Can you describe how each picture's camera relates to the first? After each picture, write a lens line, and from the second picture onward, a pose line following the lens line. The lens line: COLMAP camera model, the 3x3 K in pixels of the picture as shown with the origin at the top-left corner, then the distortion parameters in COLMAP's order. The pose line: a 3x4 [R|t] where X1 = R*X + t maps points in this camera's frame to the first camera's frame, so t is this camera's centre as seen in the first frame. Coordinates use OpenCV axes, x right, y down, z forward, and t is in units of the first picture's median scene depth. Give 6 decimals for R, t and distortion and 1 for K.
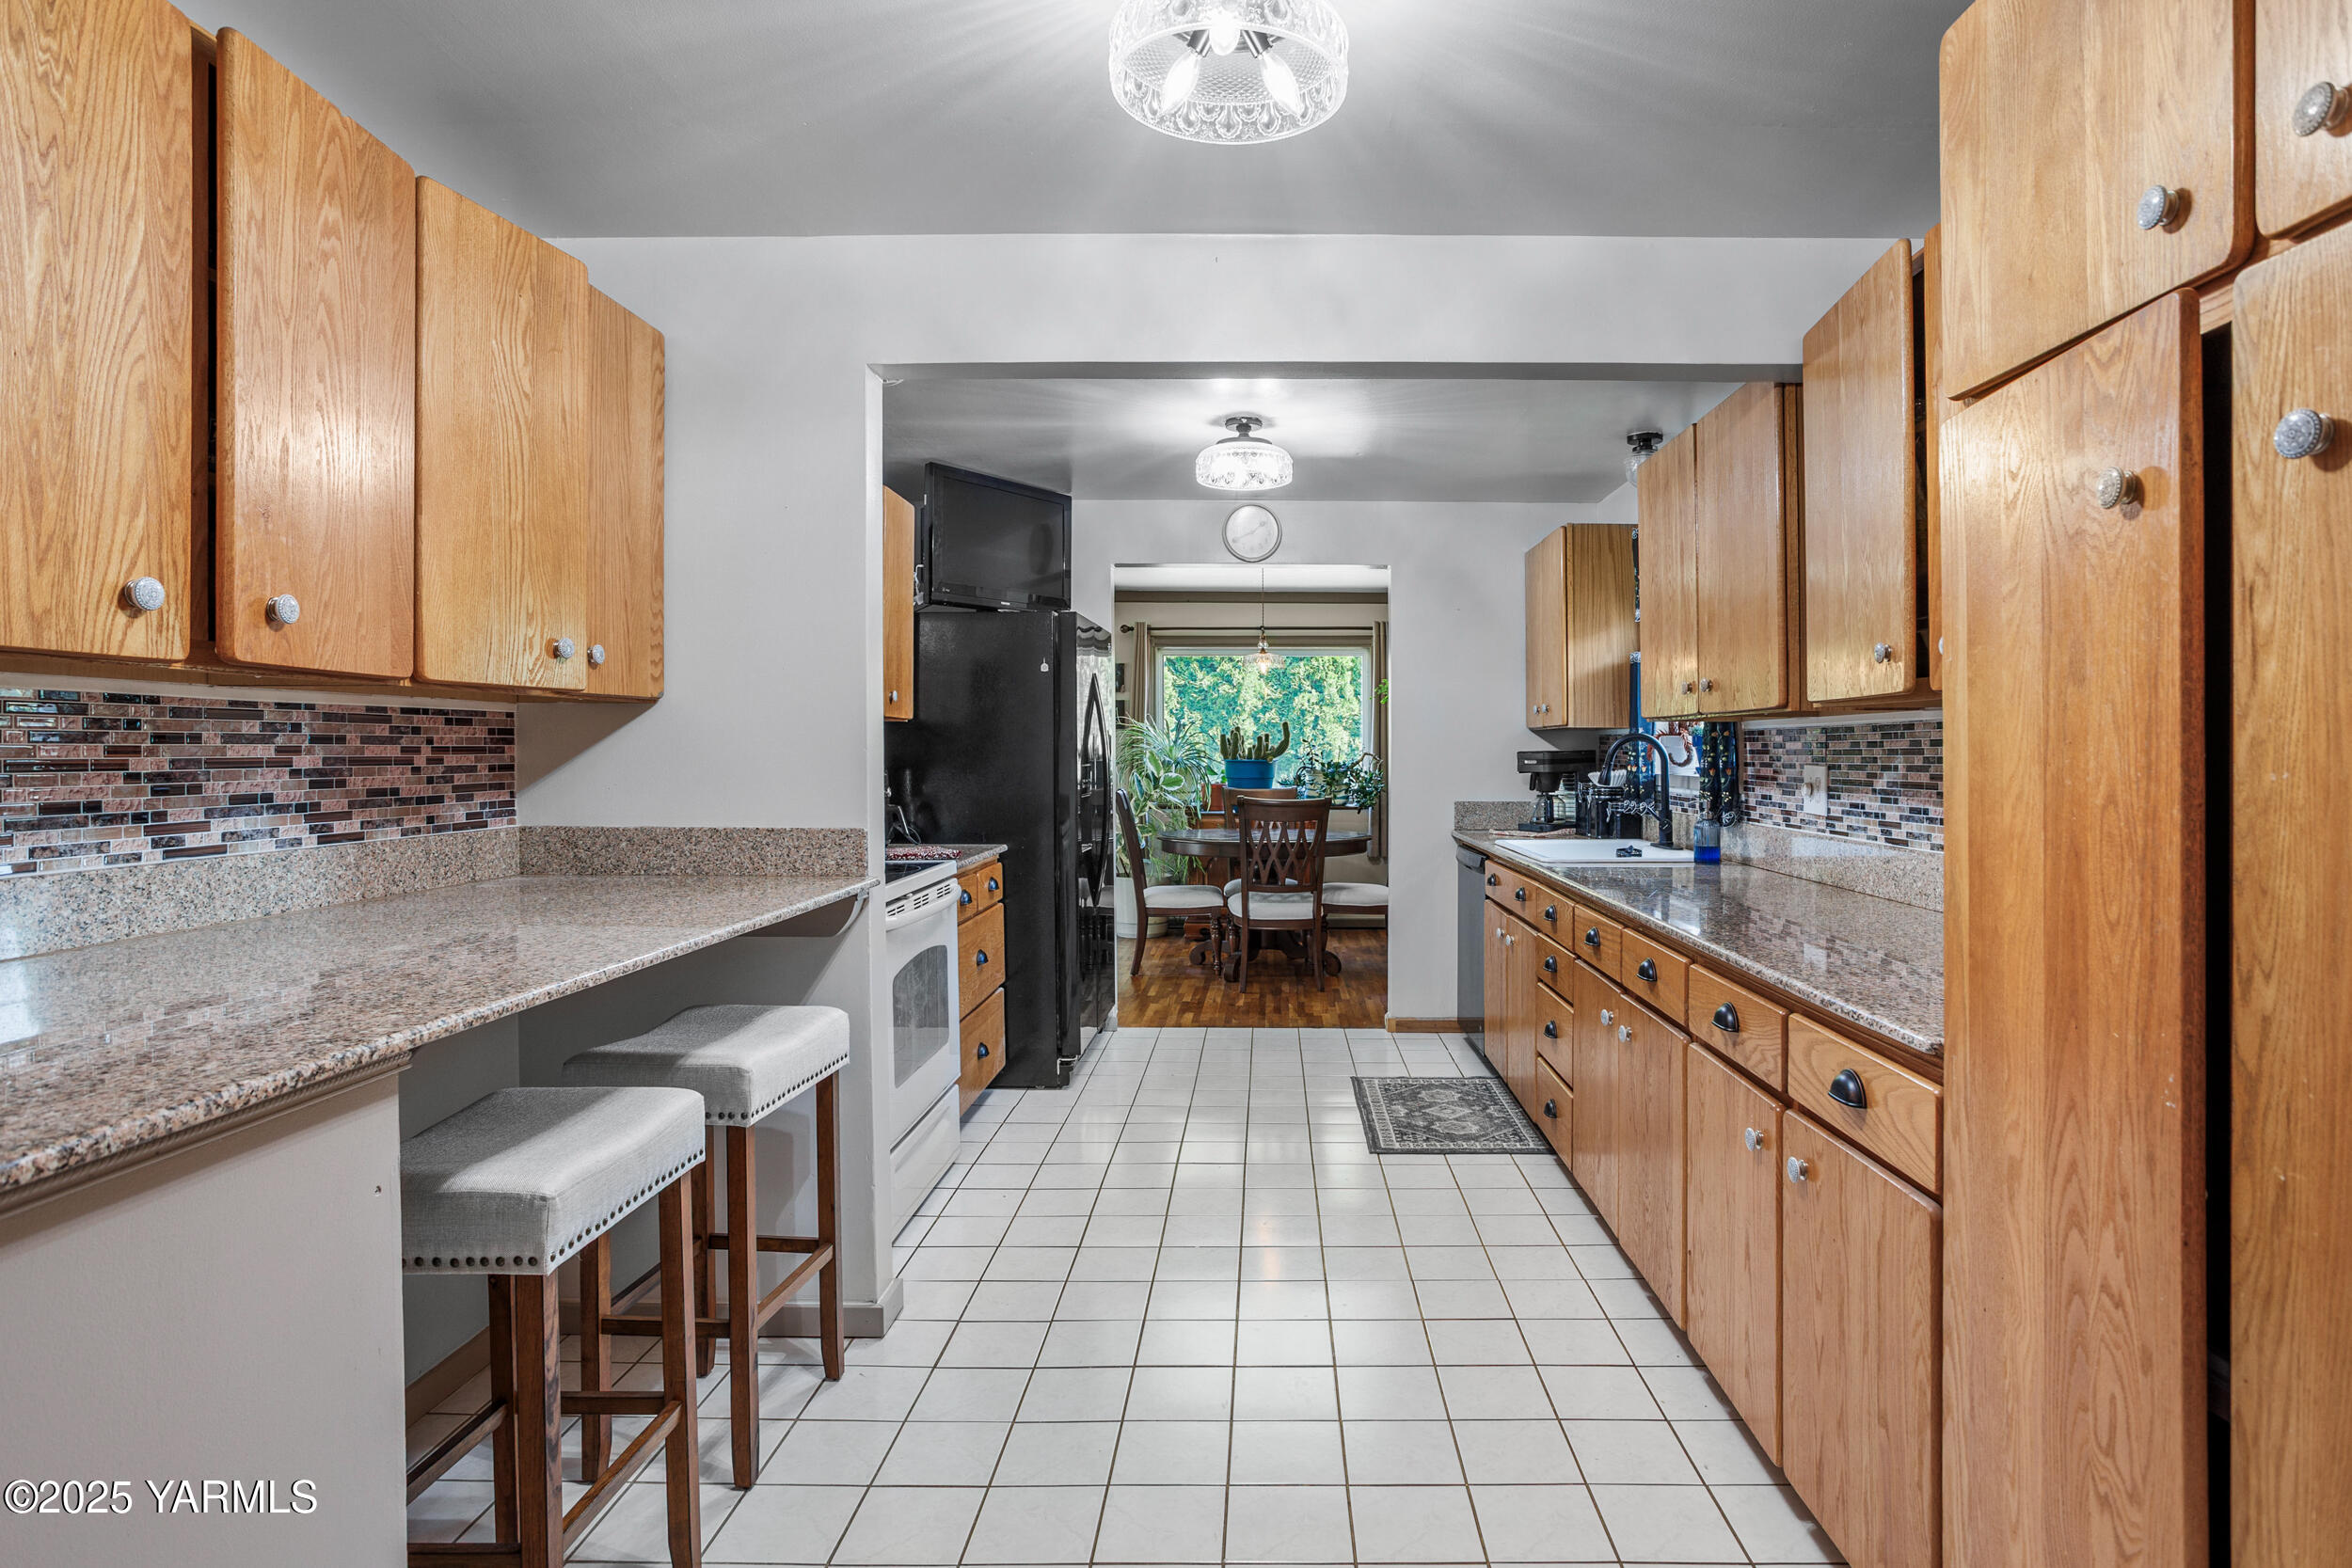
lens RADIAL K [[1248.7, 0, 1257.7], [0, 1248.7, 762.3], [0, 0, 1]] dist [-0.035540, 0.027014]
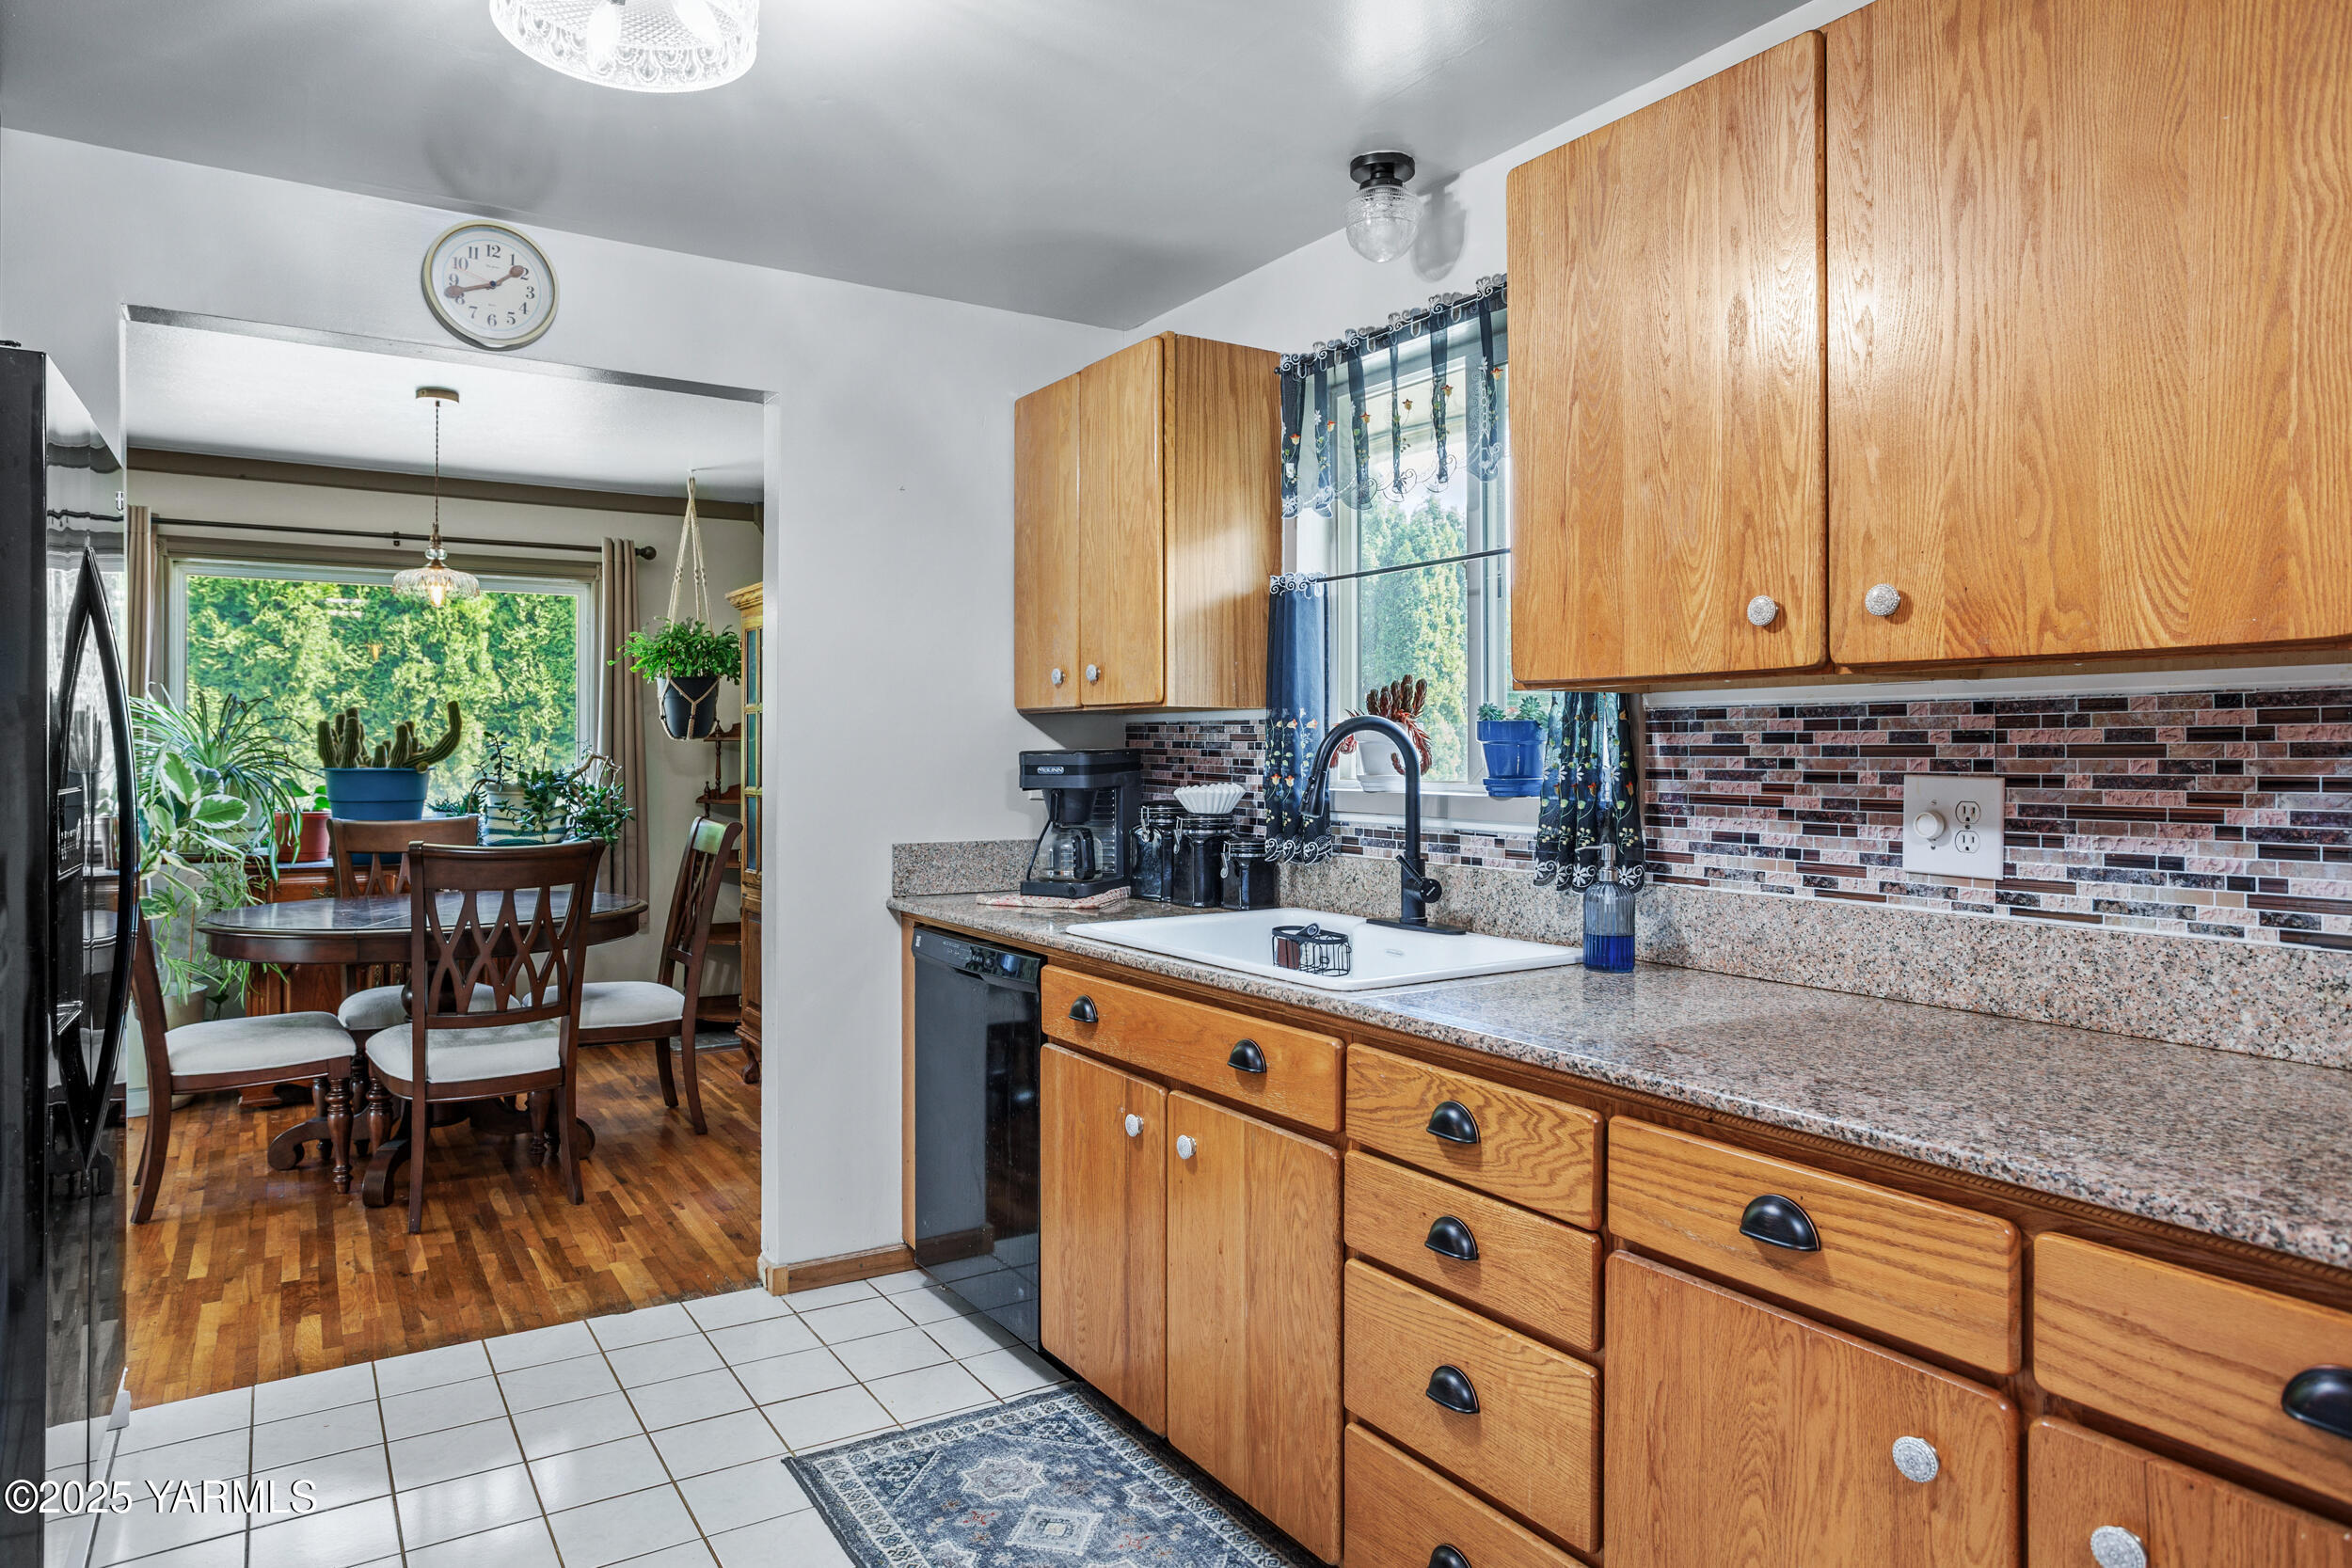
lens RADIAL K [[1442.5, 0, 1142.3], [0, 1442.5, 735.1], [0, 0, 1]] dist [-0.000115, 0.000732]
pose [[0.851290, 0.005098, 0.524670, -0.159133], [0.005991, 0.999793, -0.019435, -0.006080], [-0.524661, 0.019688, 0.851084, 0.815880]]
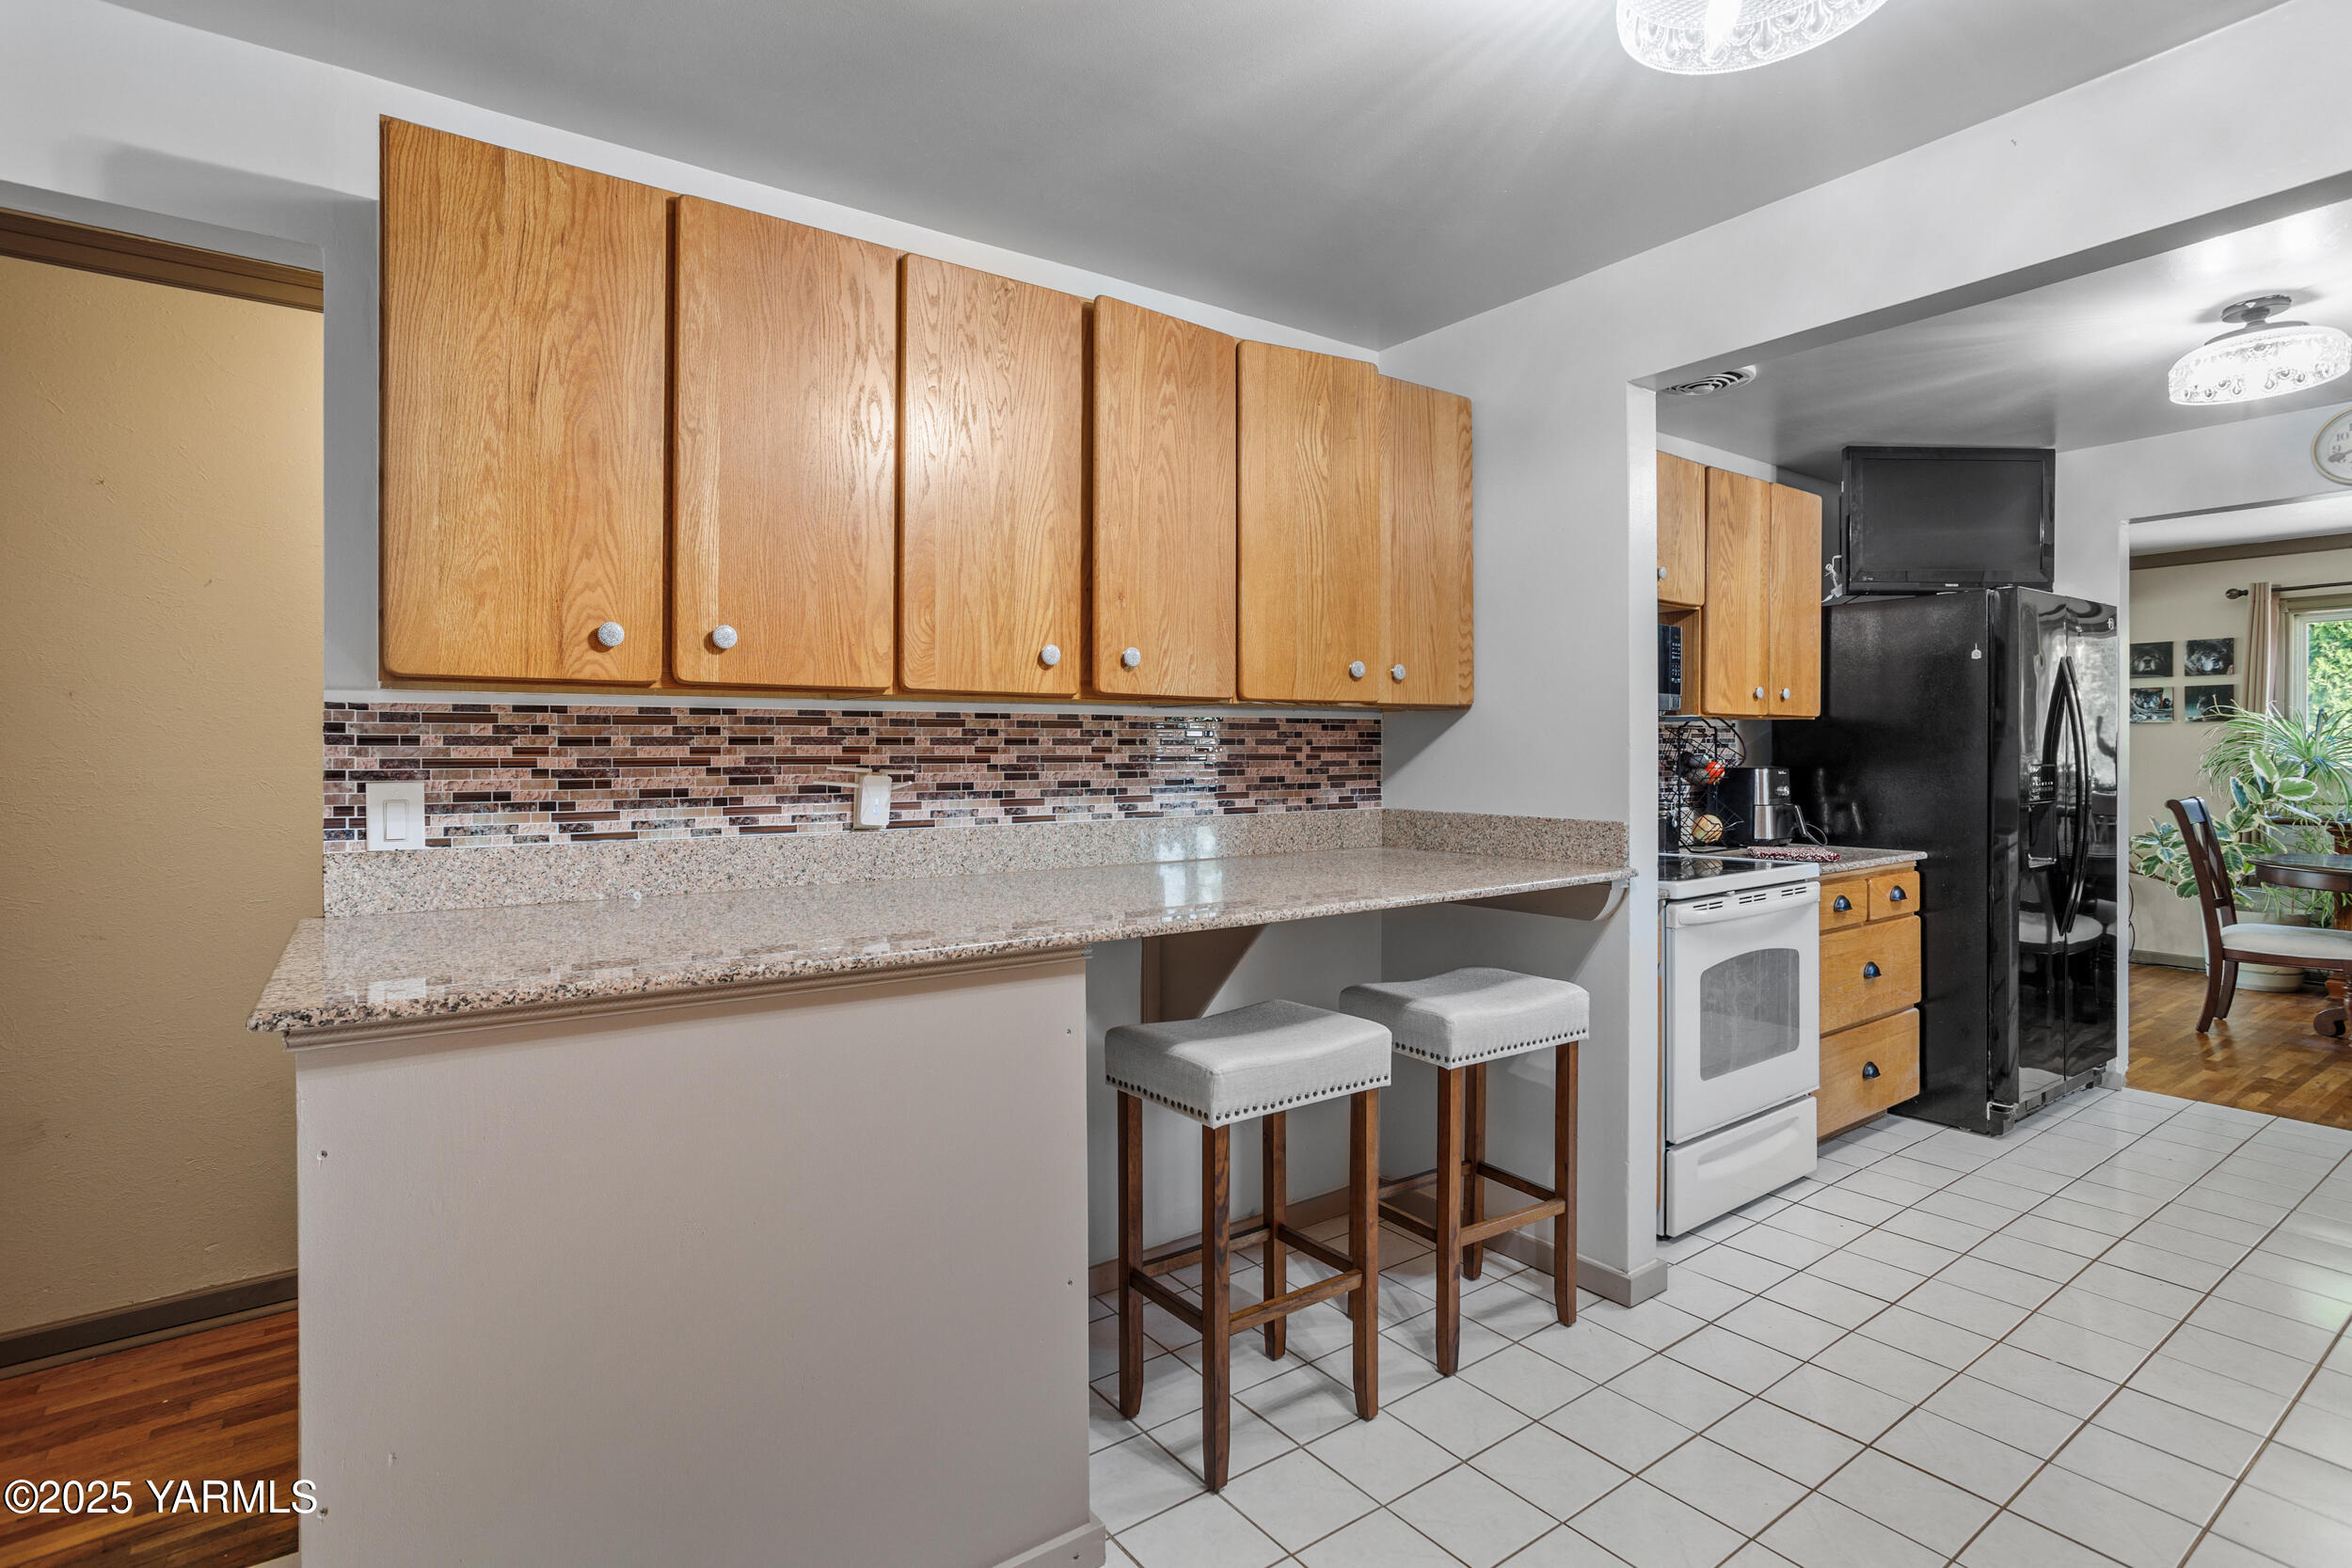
lens RADIAL K [[1163.6, 0, 1179.4], [0, 1163.6, 767.6], [0, 0, 1]] dist [-0.043182, 0.029135]
pose [[0.595813, 0.009209, -0.803071, 0.241806], [-0.004841, 0.999957, 0.007875, 0.000940], [0.803109, -0.000804, 0.595832, 0.110467]]
